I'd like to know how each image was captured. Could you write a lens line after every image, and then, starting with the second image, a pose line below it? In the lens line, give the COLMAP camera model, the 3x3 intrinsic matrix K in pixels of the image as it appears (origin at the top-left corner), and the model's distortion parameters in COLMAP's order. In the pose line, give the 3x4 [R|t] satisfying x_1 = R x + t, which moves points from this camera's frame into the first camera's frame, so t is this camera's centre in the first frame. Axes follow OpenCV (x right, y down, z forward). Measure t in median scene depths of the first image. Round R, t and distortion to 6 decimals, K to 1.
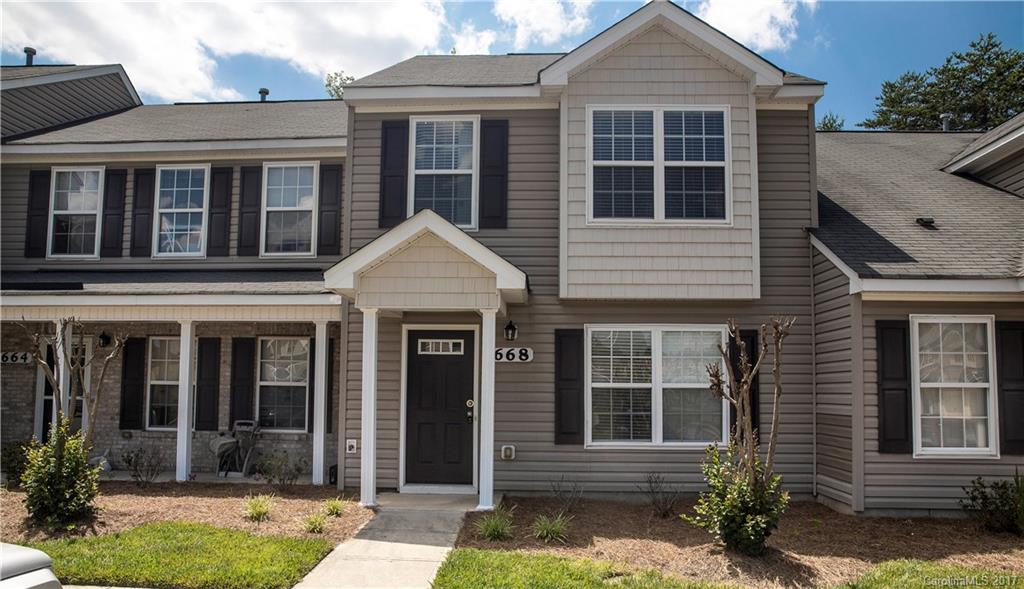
lens RADIAL K [[709.2, 0, 513.0], [0, 709.2, 337.1], [0, 0, 1]] dist [-0.103328, 0.091231]
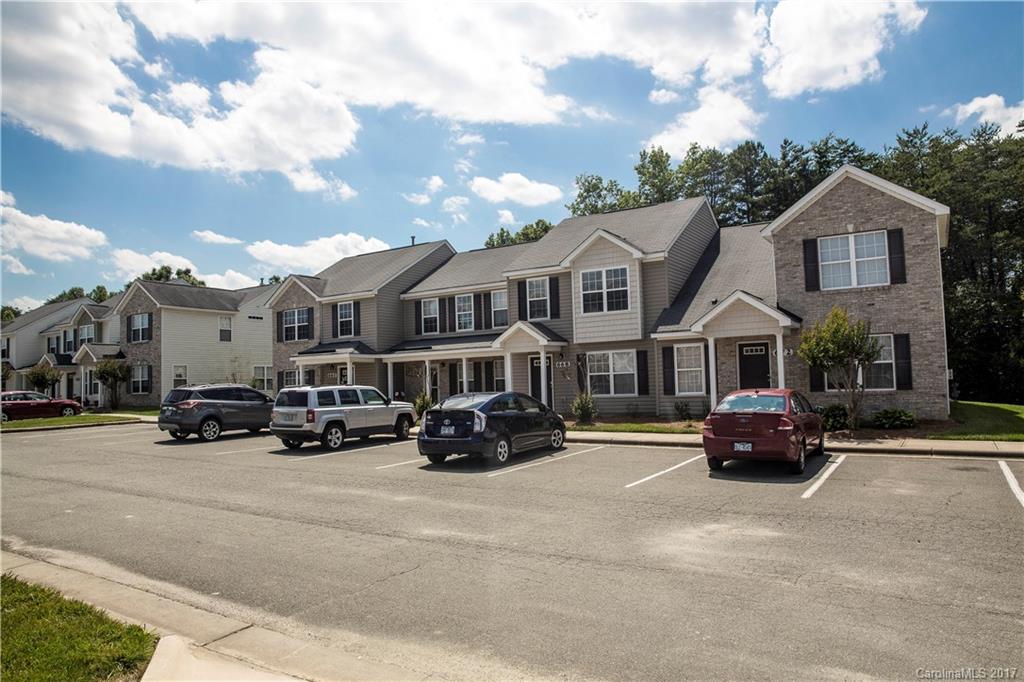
lens RADIAL K [[686.7, 0, 512.0], [0, 686.7, 341.0], [0, 0, 1]] dist [-0.005483, -0.002107]
pose [[0.871759, -0.067256, -0.485297, 1.143321], [0.074839, 0.997189, -0.003763, -0.071690], [0.484186, -0.033039, 0.874341, -1.444161]]
